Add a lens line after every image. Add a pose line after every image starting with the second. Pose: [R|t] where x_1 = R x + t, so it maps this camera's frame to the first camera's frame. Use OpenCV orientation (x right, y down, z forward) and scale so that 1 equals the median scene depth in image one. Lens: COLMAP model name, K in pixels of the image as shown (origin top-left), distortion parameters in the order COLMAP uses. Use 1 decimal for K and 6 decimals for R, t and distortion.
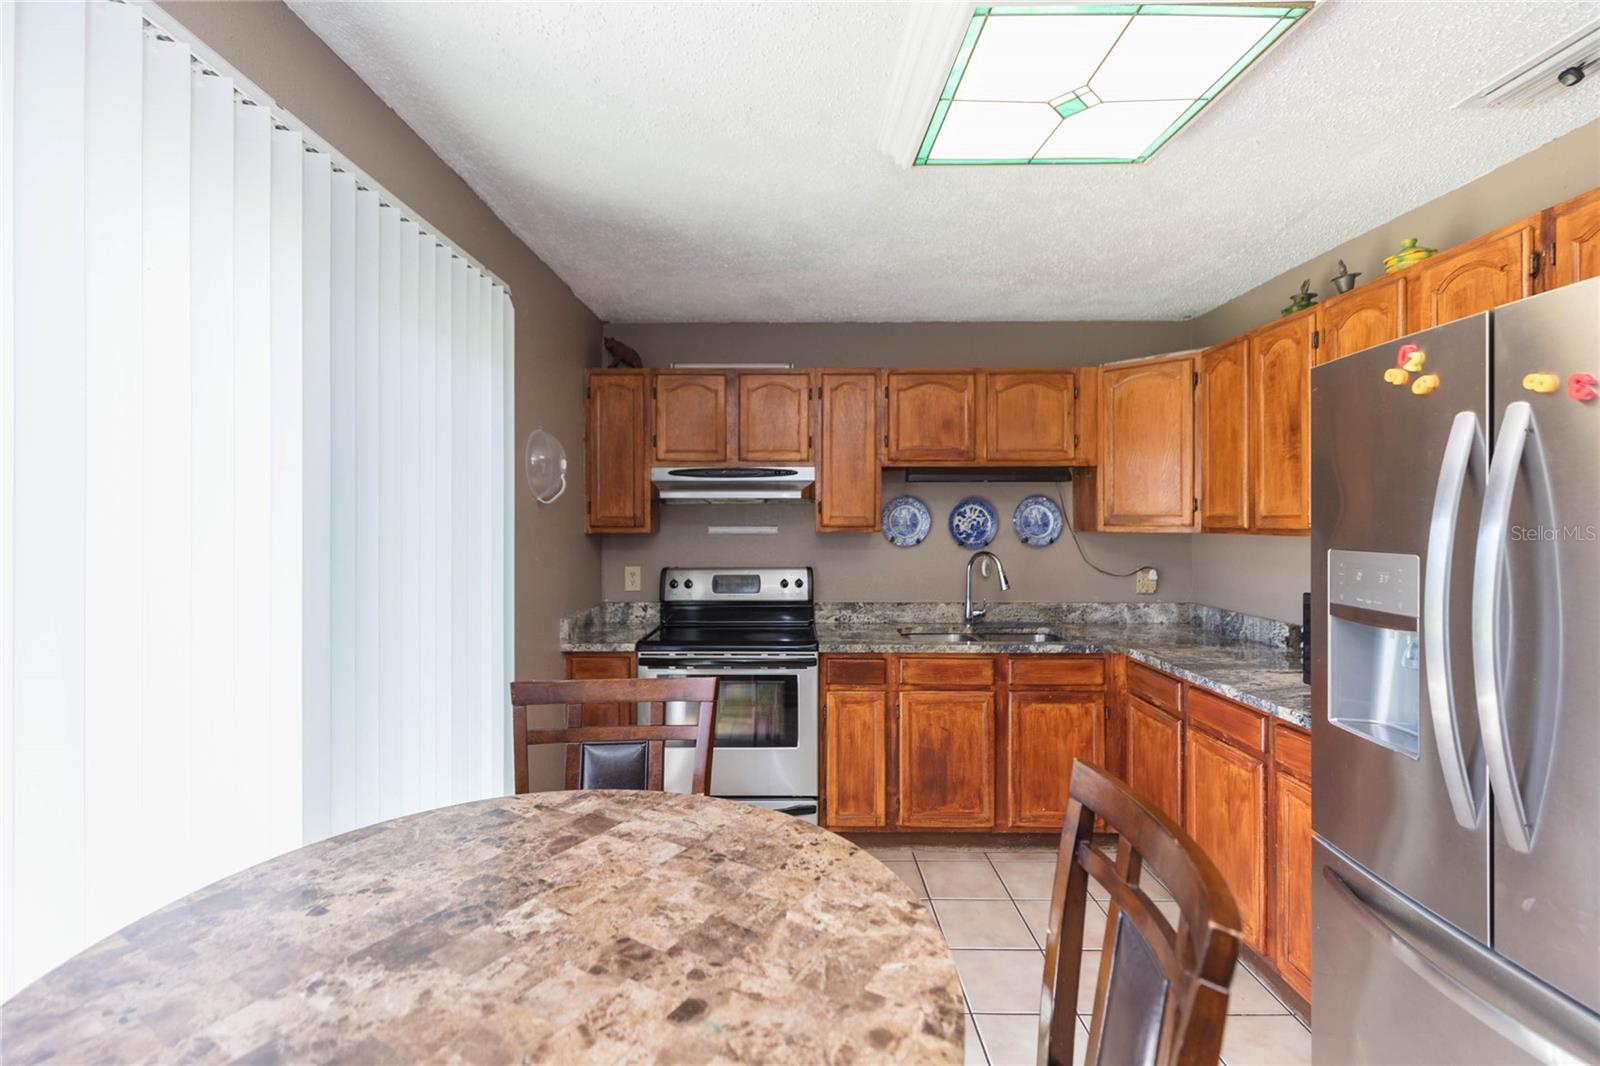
lens RADIAL K [[724.6, 0, 789.8], [0, 724.6, 490.3], [0, 0, 1]] dist [0.000841, 0.000038]
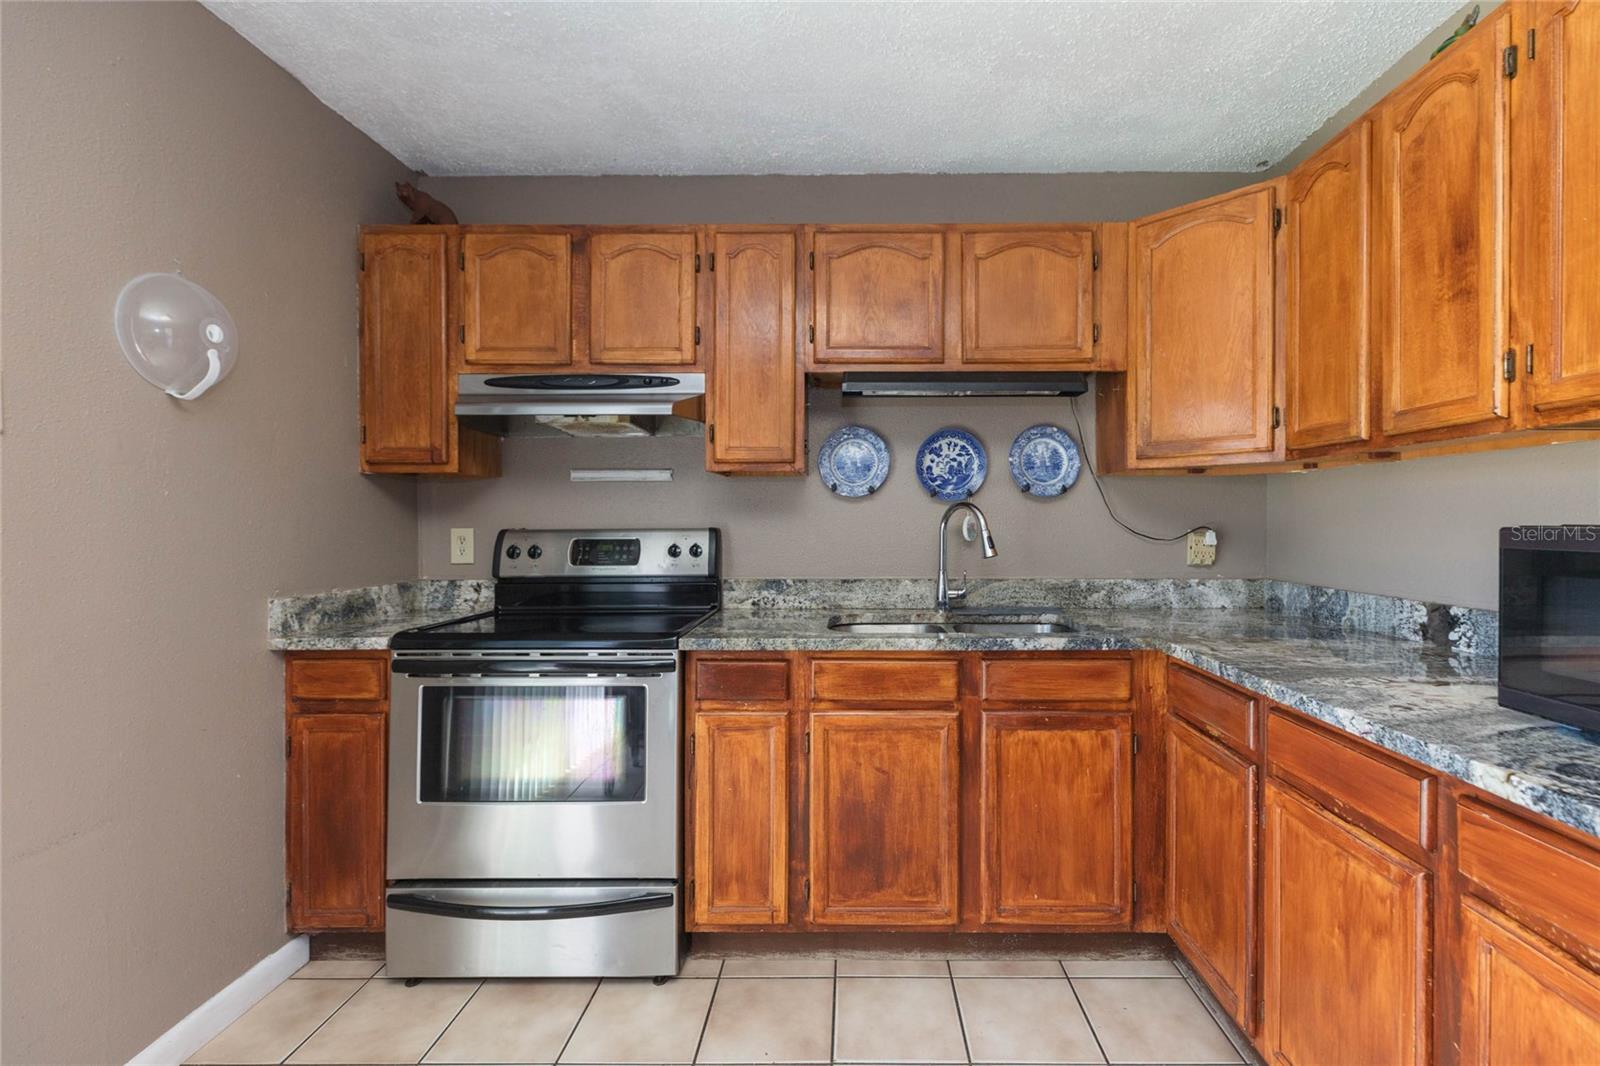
lens RADIAL K [[729.8, 0, 856.7], [0, 729.8, 498.6], [0, 0, 1]] dist [0.000941, -0.000232]
pose [[0.999983, -0.001110, 0.005696, 0.188568], [0.001053, 0.999950, 0.009933, 0.084714], [-0.005707, -0.009927, 0.999934, 0.362425]]
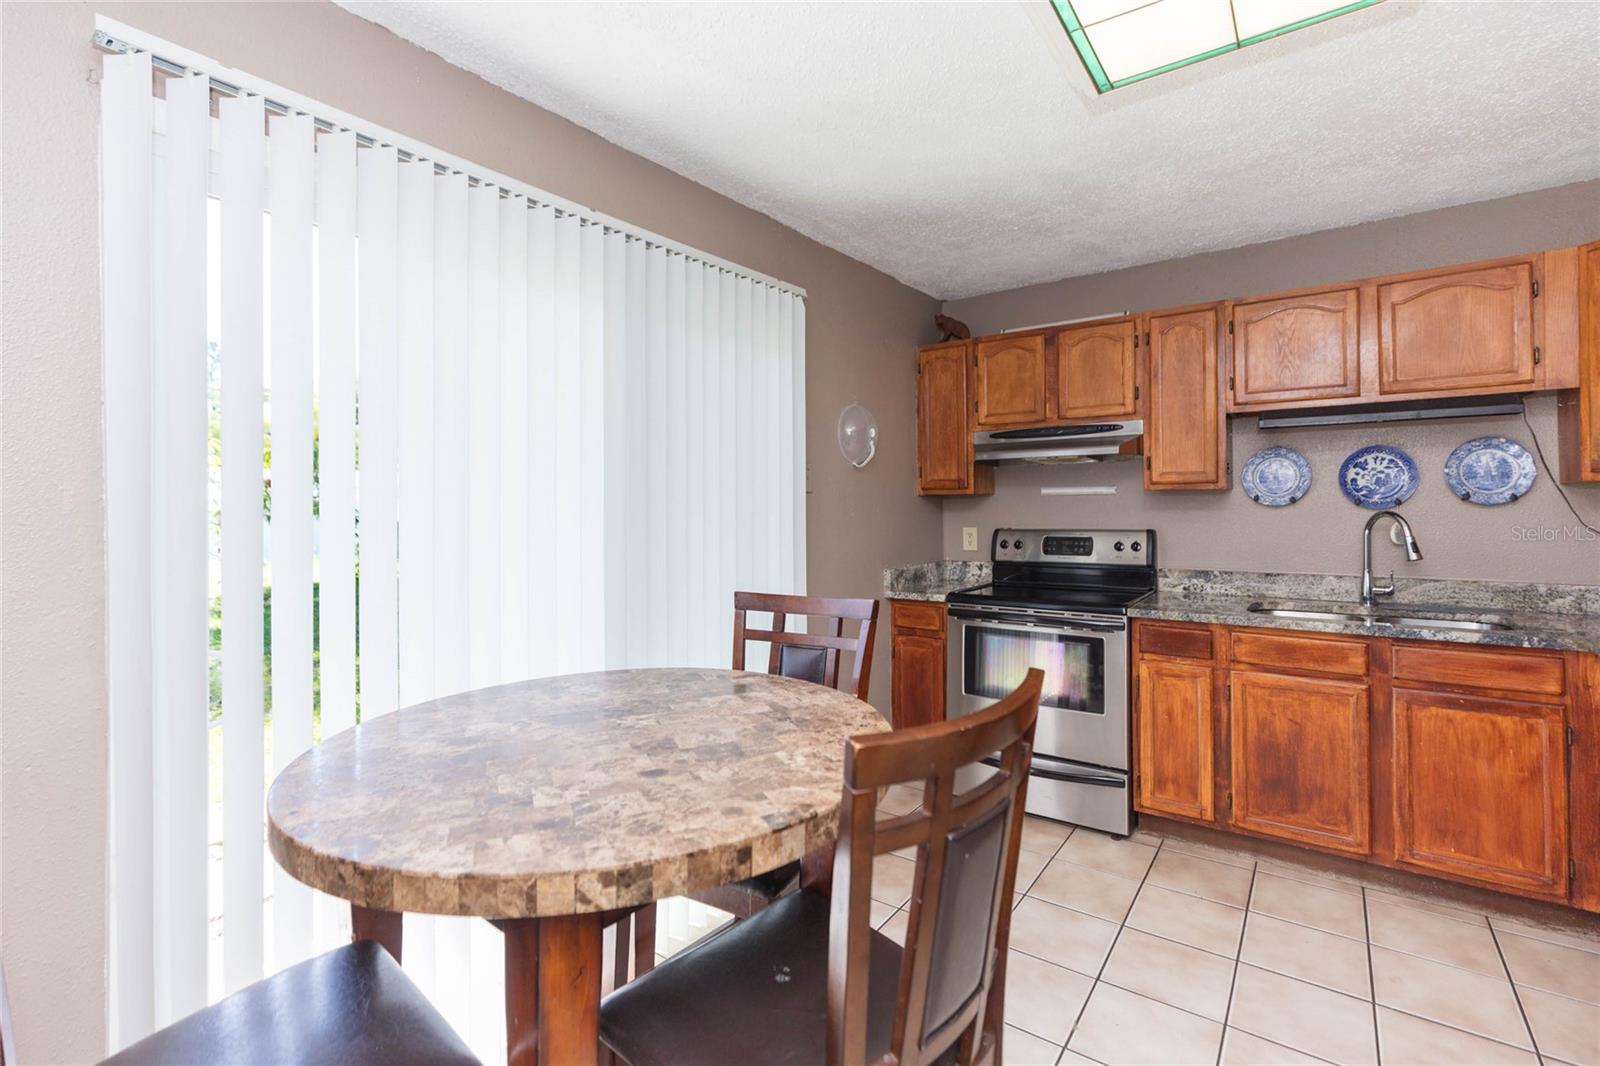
lens RADIAL K [[736.8, 0, 801.8], [0, 736.8, 507.0], [0, 0, 1]] dist [-0.002641, -0.000283]
pose [[0.814153, -0.005209, -0.580627, 0.246633], [0.034679, 0.998611, 0.039668, 0.030253], [0.579614, -0.052431, 0.813203, -0.007034]]
